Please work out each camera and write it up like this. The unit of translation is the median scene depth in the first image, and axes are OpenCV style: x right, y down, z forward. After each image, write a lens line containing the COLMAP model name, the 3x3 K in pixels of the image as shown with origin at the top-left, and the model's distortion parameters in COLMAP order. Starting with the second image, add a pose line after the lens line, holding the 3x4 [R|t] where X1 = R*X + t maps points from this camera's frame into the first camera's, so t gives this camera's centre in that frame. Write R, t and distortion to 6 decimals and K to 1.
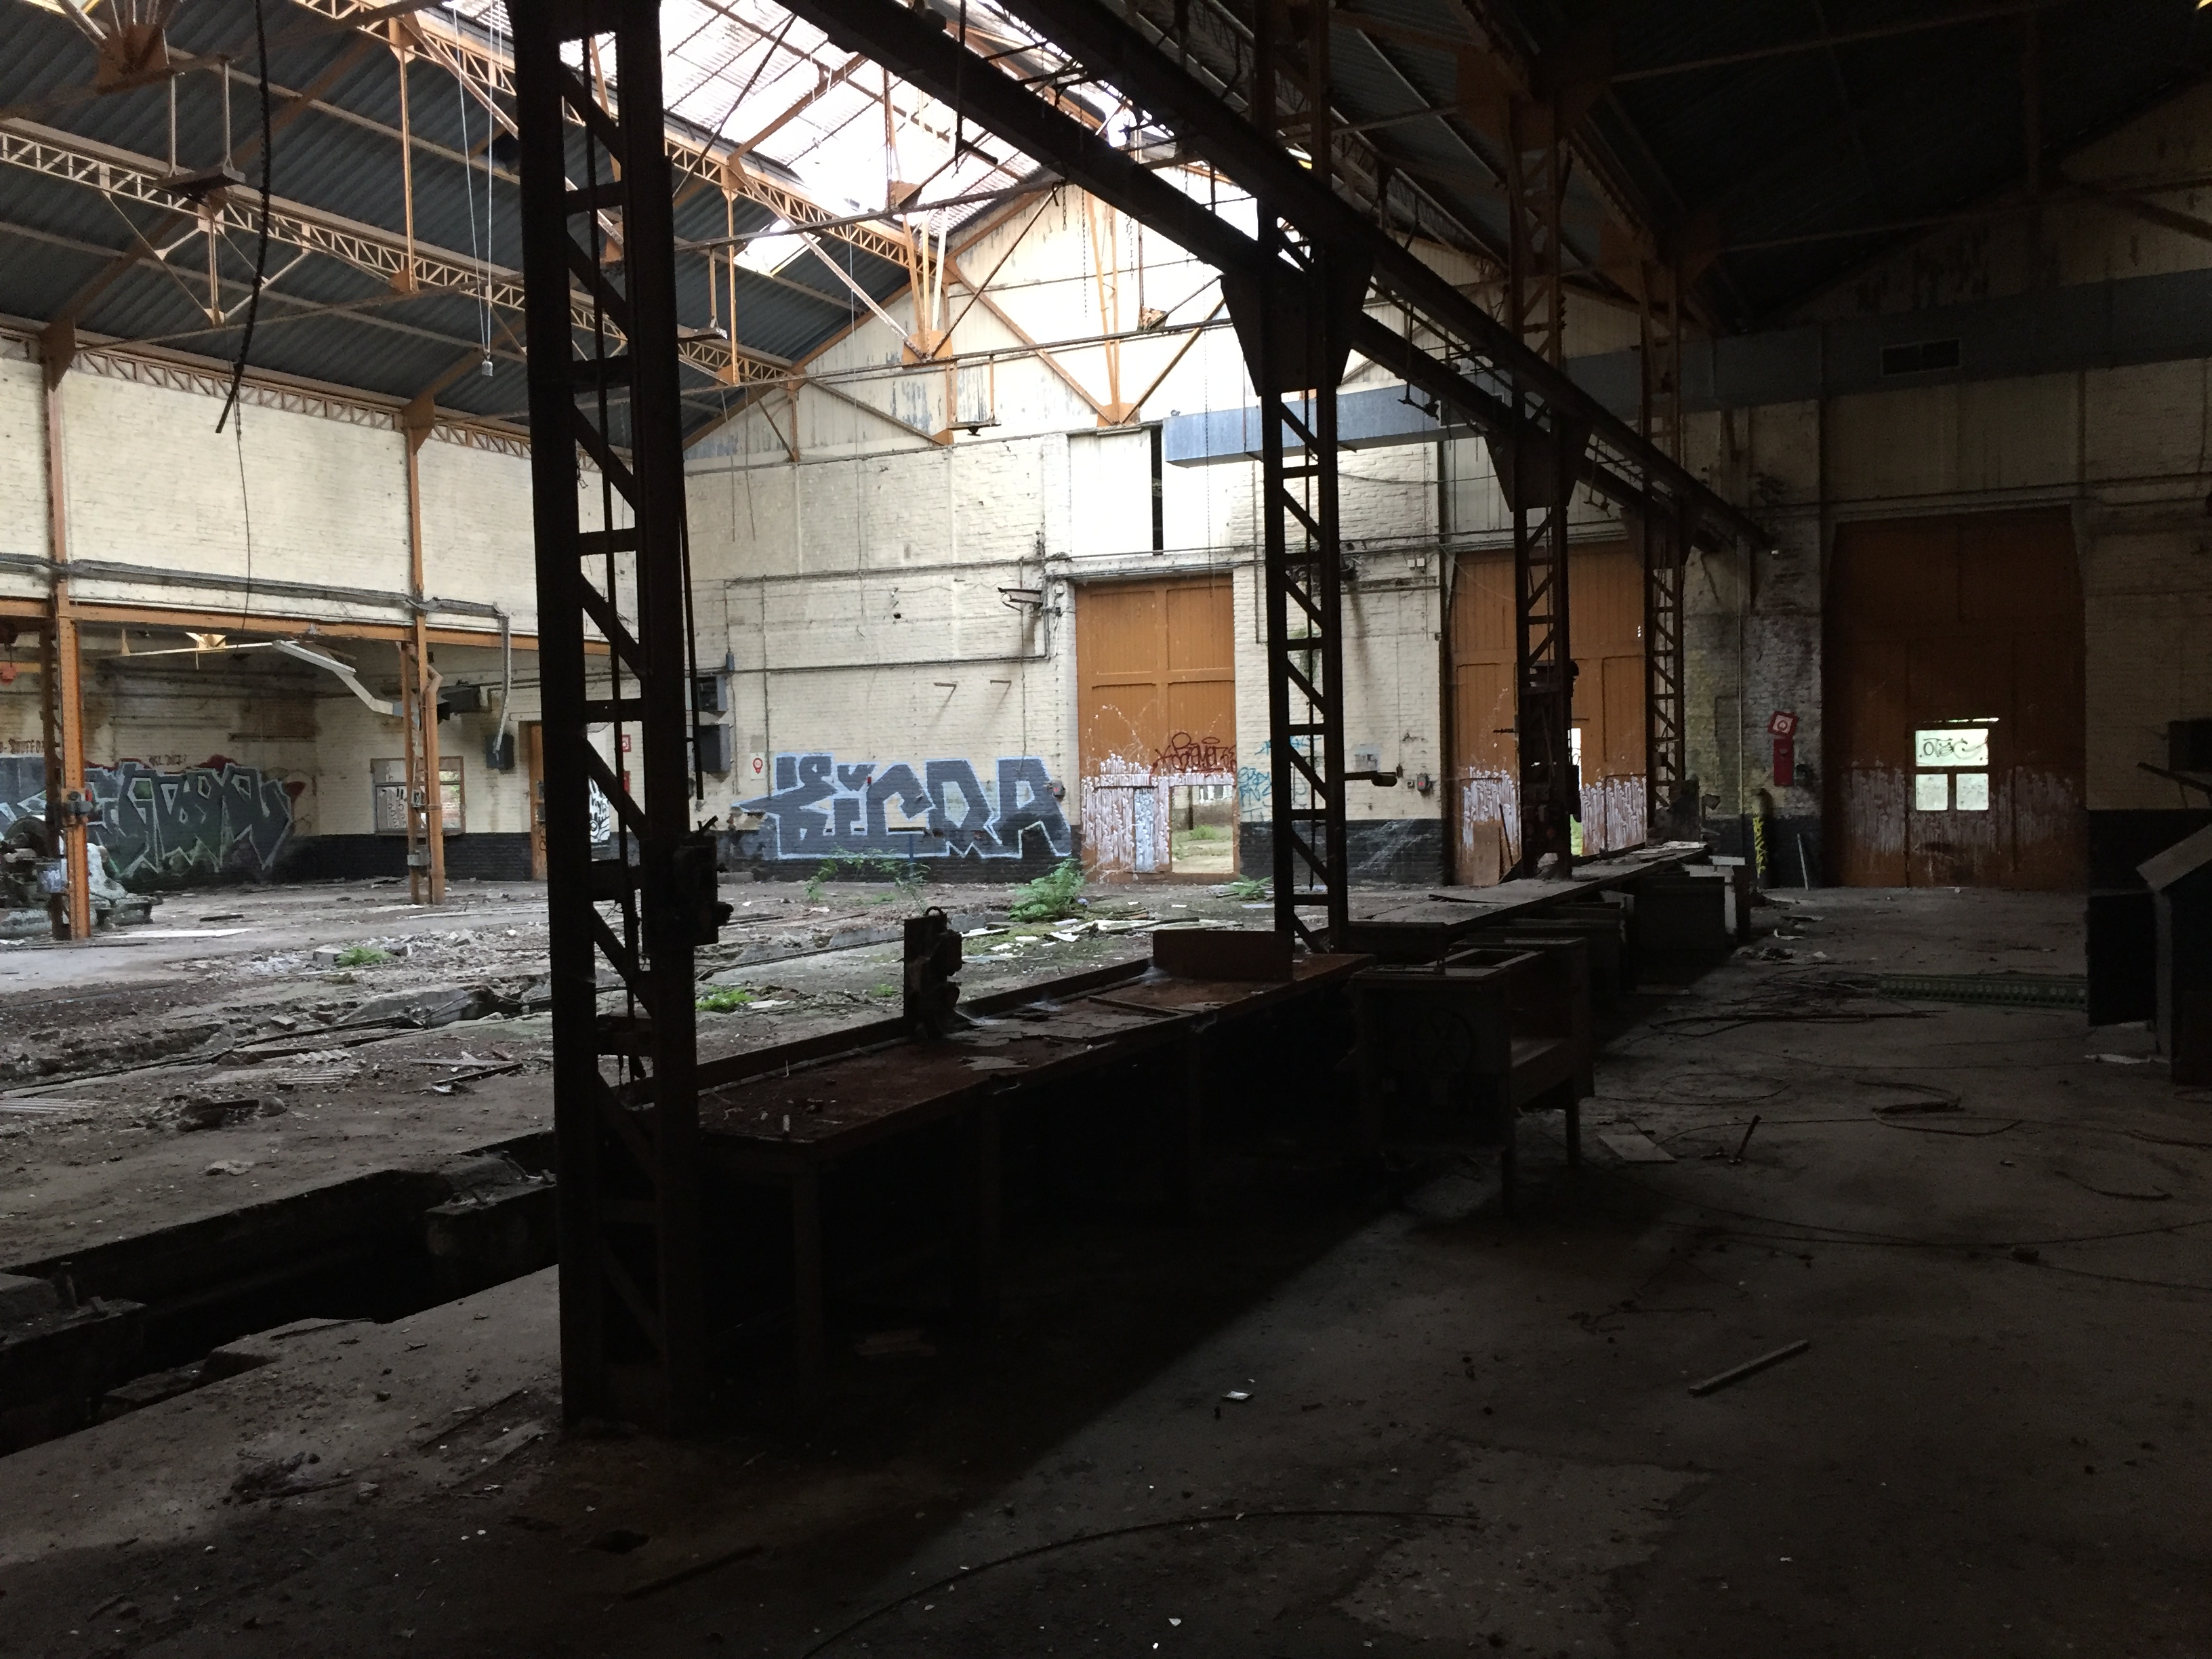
lens RADIAL K [[1878.3, 0, 1108.7], [0, 1878.3, 830.0], [0, 0, 1]] dist [0.074830, -0.096666]
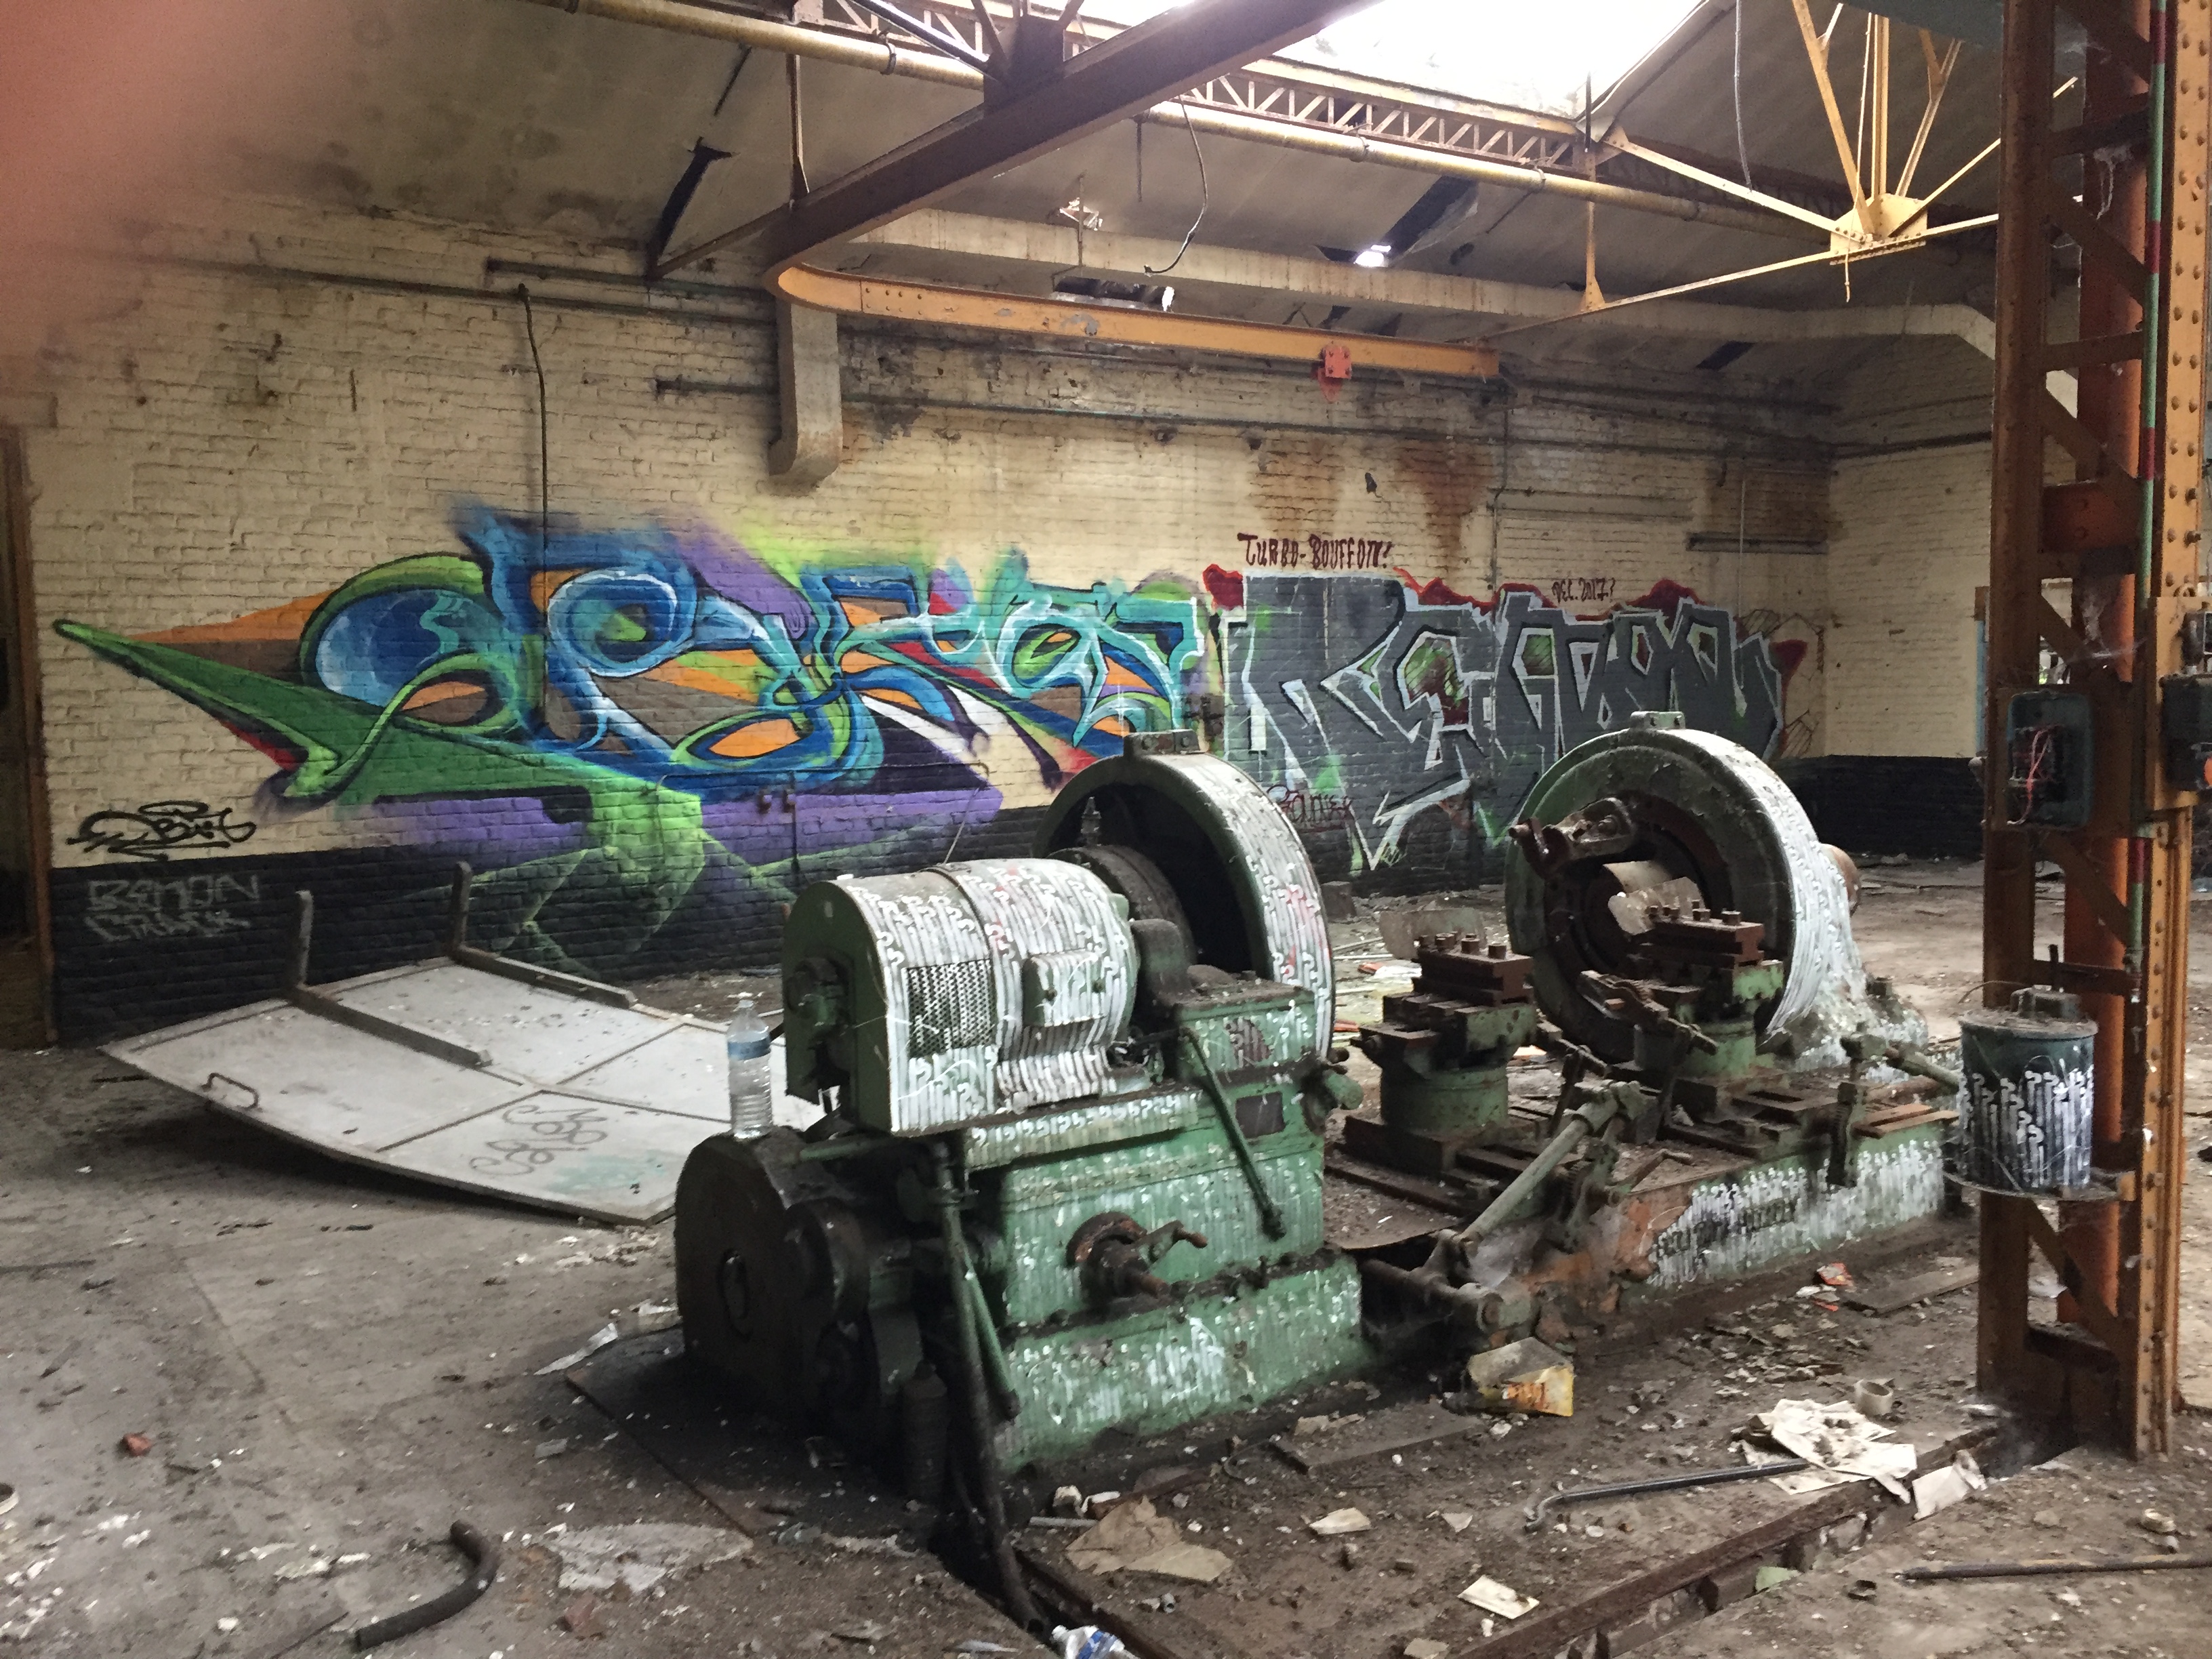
lens RADIAL K [[1878.3, 0, 1105.9], [0, 1878.3, 829.1], [0, 0, 1]] dist [0.074830, -0.096666]
pose [[0.874117, 0.049181, -0.483220, -0.371179], [-0.019686, 0.997630, 0.065925, -0.007050], [0.485317, -0.048113, 0.873014, 0.545025]]
